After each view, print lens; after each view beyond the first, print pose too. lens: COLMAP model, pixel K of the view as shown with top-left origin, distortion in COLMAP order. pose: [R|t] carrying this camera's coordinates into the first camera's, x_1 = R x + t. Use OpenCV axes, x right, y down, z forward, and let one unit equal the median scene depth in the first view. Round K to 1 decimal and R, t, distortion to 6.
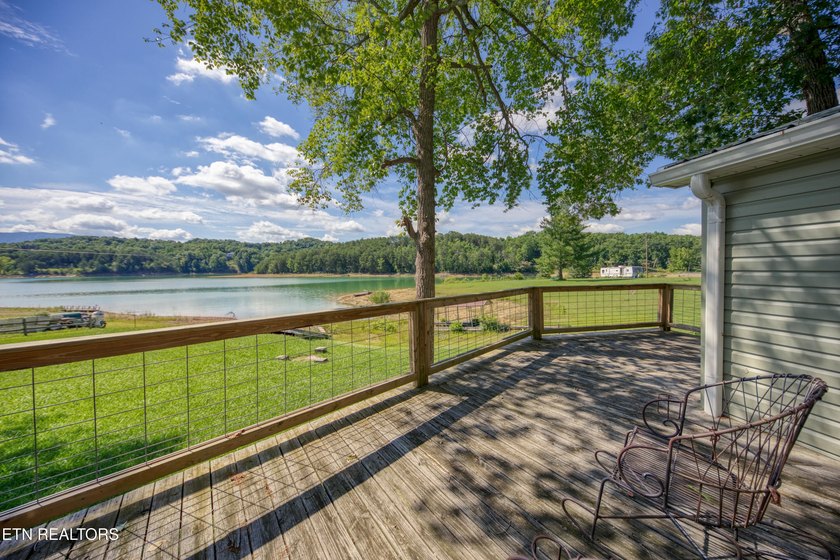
lens RADIAL K [[291.5, 0, 424.5], [0, 291.5, 275.3], [0, 0, 1]] dist [0.015505, -0.007842]
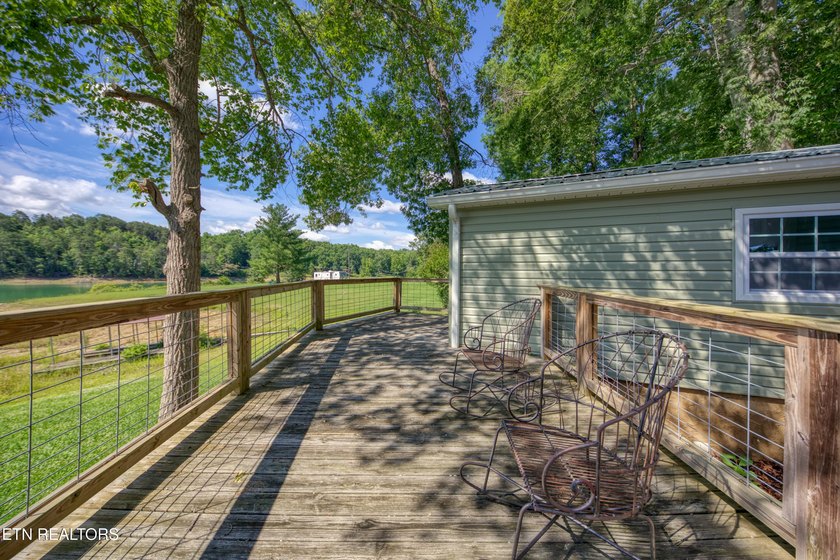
lens RADIAL K [[296.5, 0, 433.7], [0, 296.5, 272.0], [0, 0, 1]] dist [-0.000382, -0.000201]
pose [[0.589742, 0.015227, 0.807448, -0.153886], [0.007099, 0.999686, -0.024037, 0.026560], [-0.807561, 0.019908, 0.589449, 0.029859]]
